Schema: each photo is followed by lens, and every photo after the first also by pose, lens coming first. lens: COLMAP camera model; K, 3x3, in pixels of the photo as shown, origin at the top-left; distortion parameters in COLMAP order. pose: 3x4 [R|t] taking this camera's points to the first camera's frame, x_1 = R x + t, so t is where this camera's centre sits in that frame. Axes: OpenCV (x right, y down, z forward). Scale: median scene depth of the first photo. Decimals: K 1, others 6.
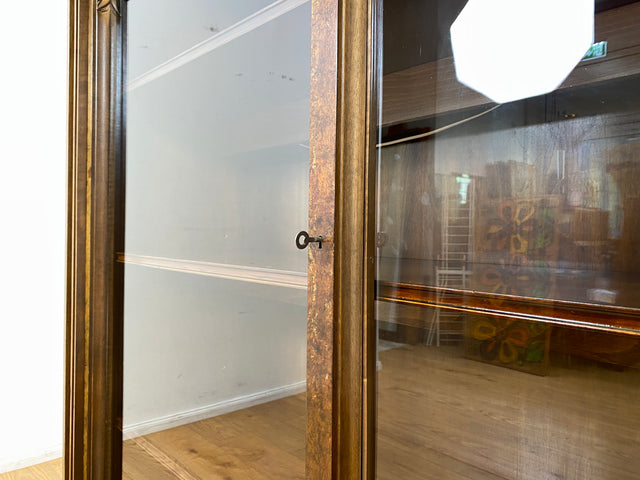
lens RADIAL K [[483.9, 0, 327.1], [0, 483.9, 225.6], [0, 0, 1]] dist [0.025761, -0.017904]
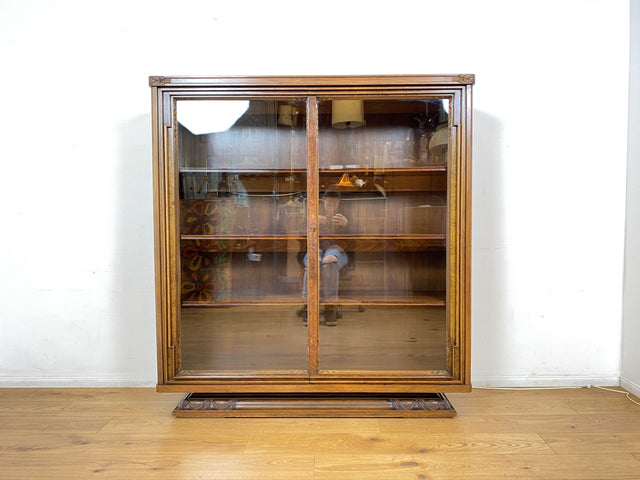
lens RADIAL K [[483.9, 0, 319.8], [0, 483.9, 239.0], [0, 0, 1]] dist [0.025761, -0.017904]
pose [[0.699050, -0.041900, 0.713844, -0.576148], [0.000930, 0.998334, 0.057688, -0.022685], [-0.715072, -0.039663, 0.697925, -0.420096]]
